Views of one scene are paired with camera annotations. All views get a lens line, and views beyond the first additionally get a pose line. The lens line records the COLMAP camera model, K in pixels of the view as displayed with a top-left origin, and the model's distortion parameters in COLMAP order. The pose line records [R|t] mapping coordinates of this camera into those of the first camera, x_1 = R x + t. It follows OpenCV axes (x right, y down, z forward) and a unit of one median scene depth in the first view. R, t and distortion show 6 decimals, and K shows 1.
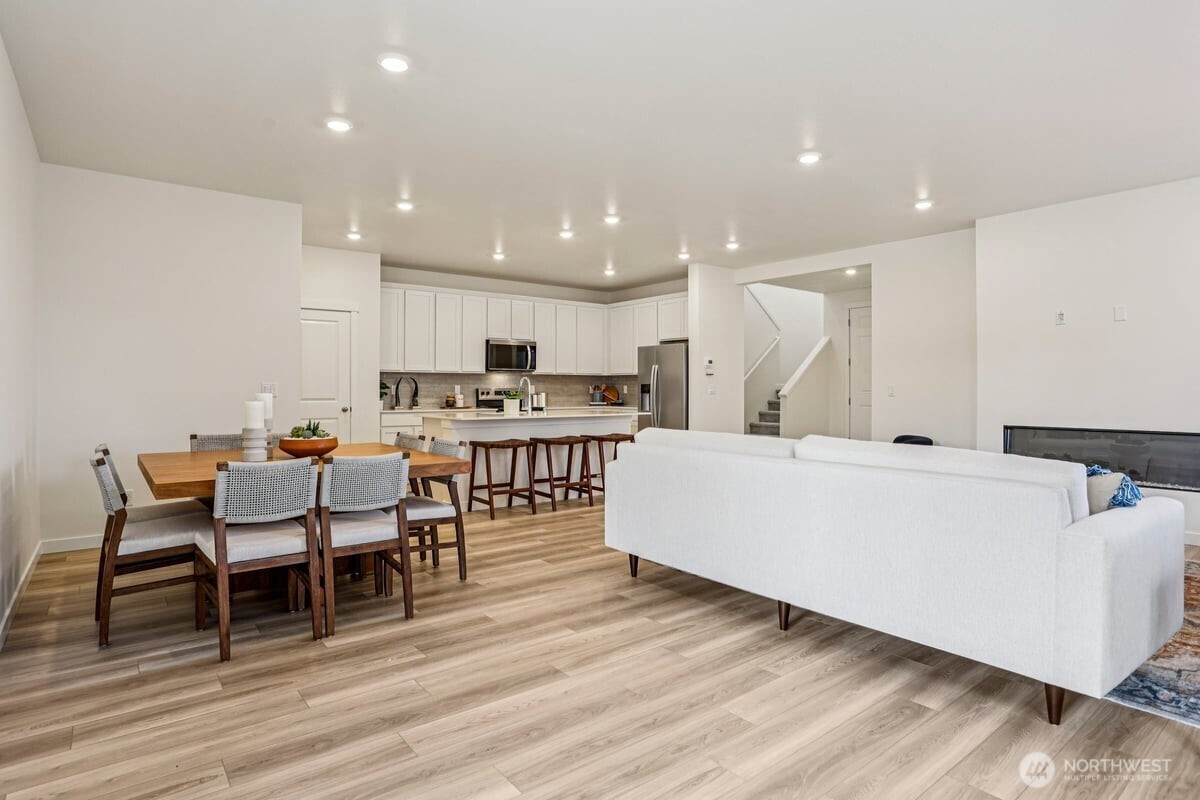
lens RADIAL K [[641.5, 0, 600.0], [0, 641.5, 400.0], [0, 0, 1]] dist [-0.084907, -0.000308]
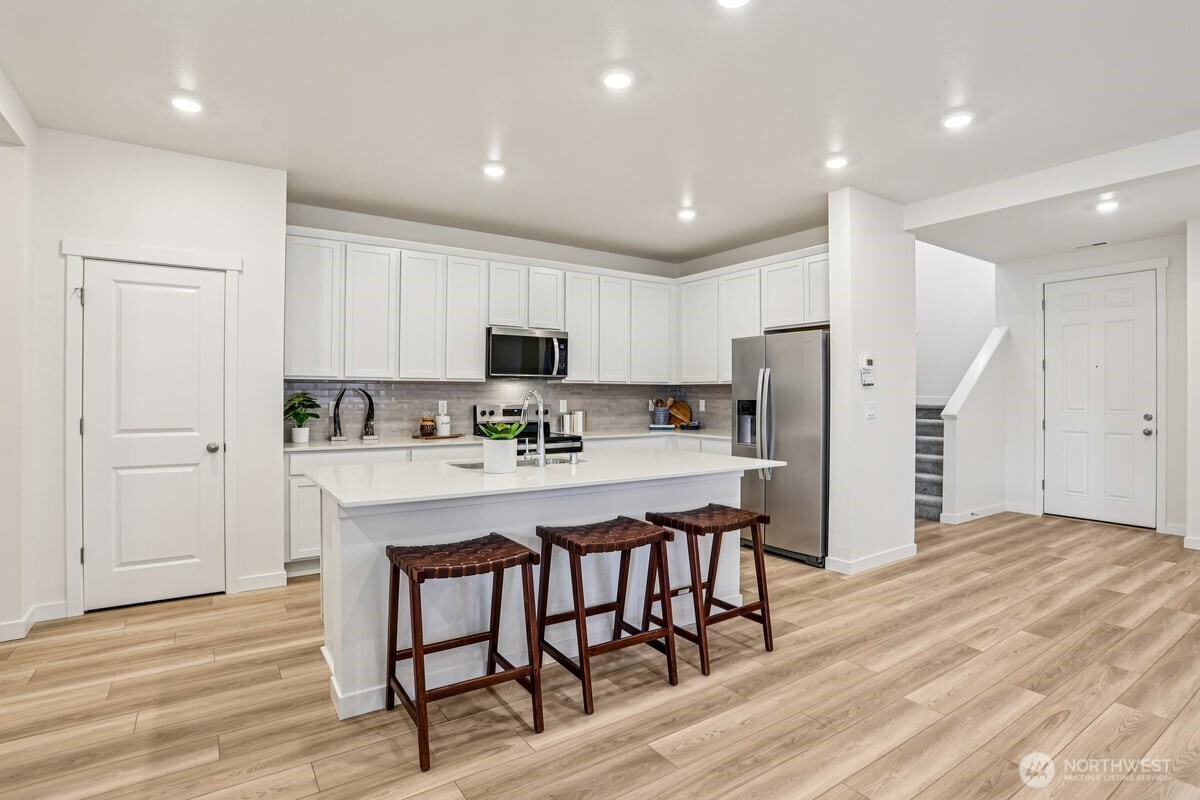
lens RADIAL K [[598.2, 0, 597.2], [0, 598.2, 396.2], [0, 0, 1]] dist [-0.077634, 0.035623]
pose [[0.996975, 0.002388, -0.077691, -0.025159], [-0.003532, 0.999887, -0.014598, -0.019315], [0.077648, 0.014828, 0.996871, 0.424004]]
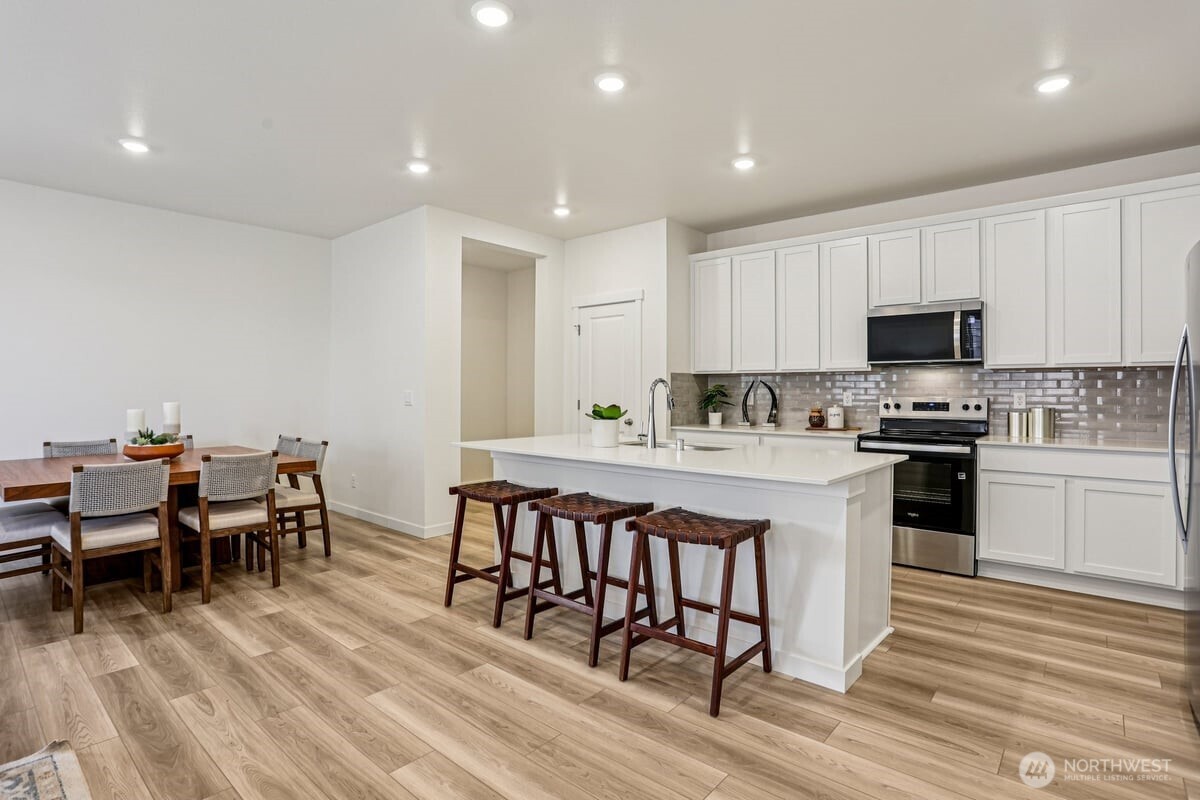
lens RADIAL K [[602.0, 0, 607.7], [0, 602.0, 392.4], [0, 0, 1]] dist [-0.058985, 0.021077]
pose [[0.189095, 0.004700, -0.981948, 0.287426], [-0.015961, 0.999871, 0.001712, -0.019802], [0.981829, 0.015350, 0.189145, 0.668701]]
